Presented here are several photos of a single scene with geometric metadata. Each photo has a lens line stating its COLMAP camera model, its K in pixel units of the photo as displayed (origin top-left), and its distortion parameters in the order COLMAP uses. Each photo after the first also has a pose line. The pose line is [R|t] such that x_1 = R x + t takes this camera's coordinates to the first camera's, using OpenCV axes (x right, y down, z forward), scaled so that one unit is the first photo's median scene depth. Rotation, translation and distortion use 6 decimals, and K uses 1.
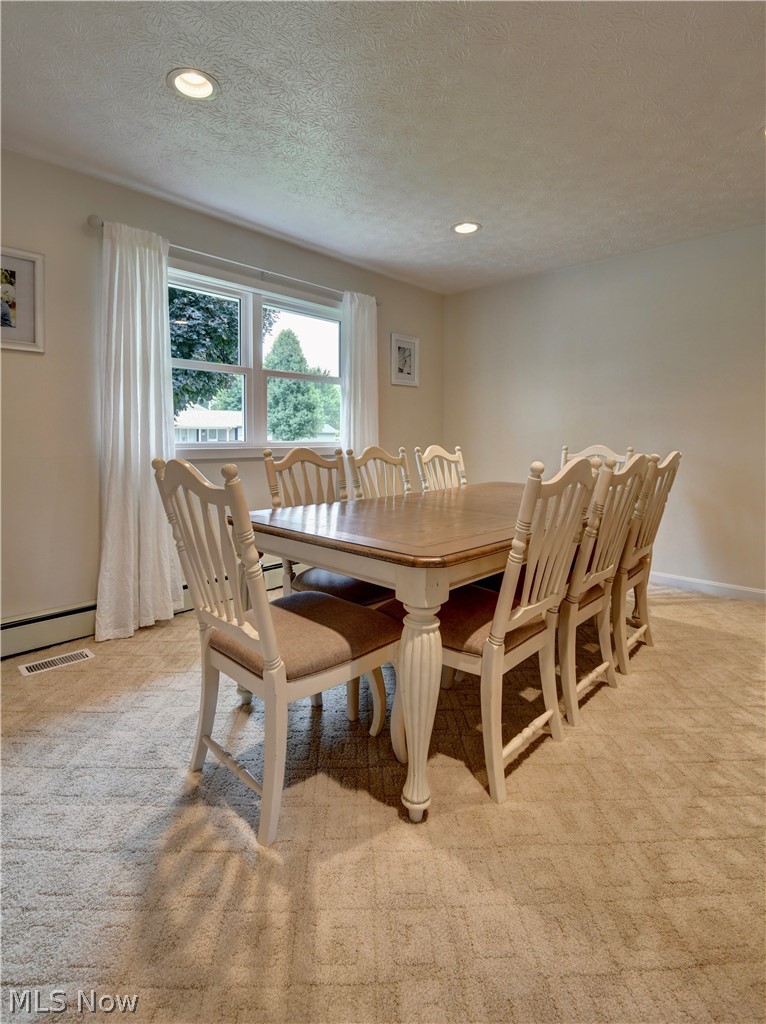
lens RADIAL K [[505.0, 0, 382.4], [0, 505.0, 453.6], [0, 0, 1]] dist [0.004553, -0.018768]
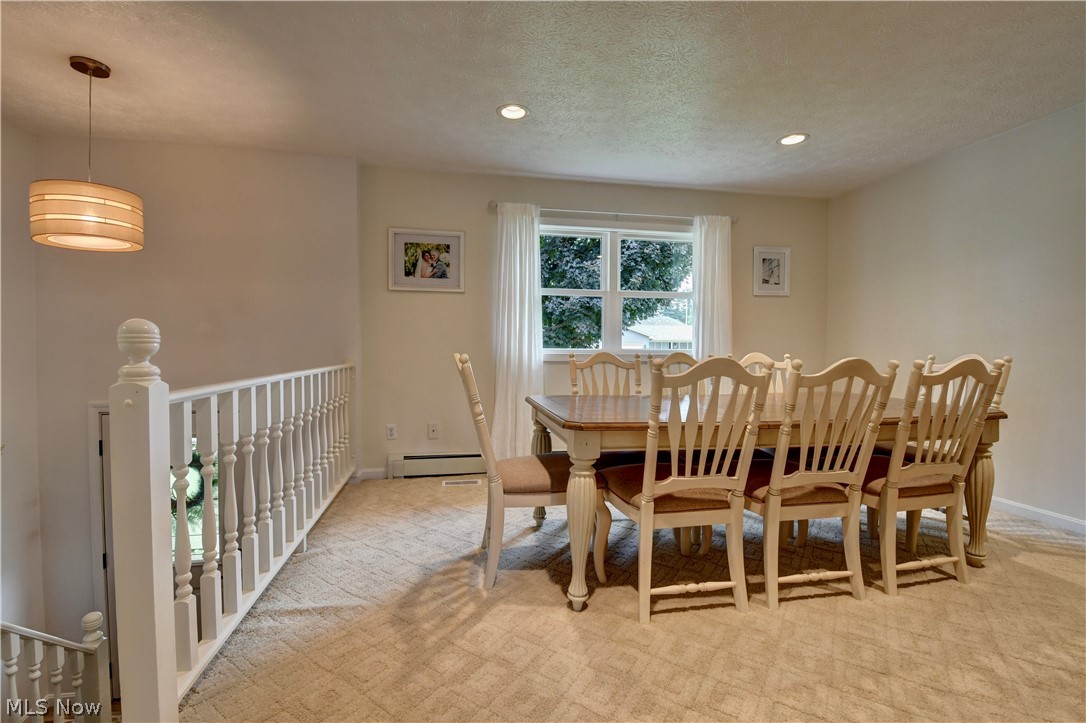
lens RADIAL K [[472.0, 0, 546.4], [0, 472.0, 357.8], [0, 0, 1]] dist [0.003015, -0.015107]
pose [[0.815110, 0.014223, -0.579132, 0.444767], [-0.023685, 0.999681, -0.008784, 0.020789], [0.578822, 0.020877, 0.815186, -0.083639]]
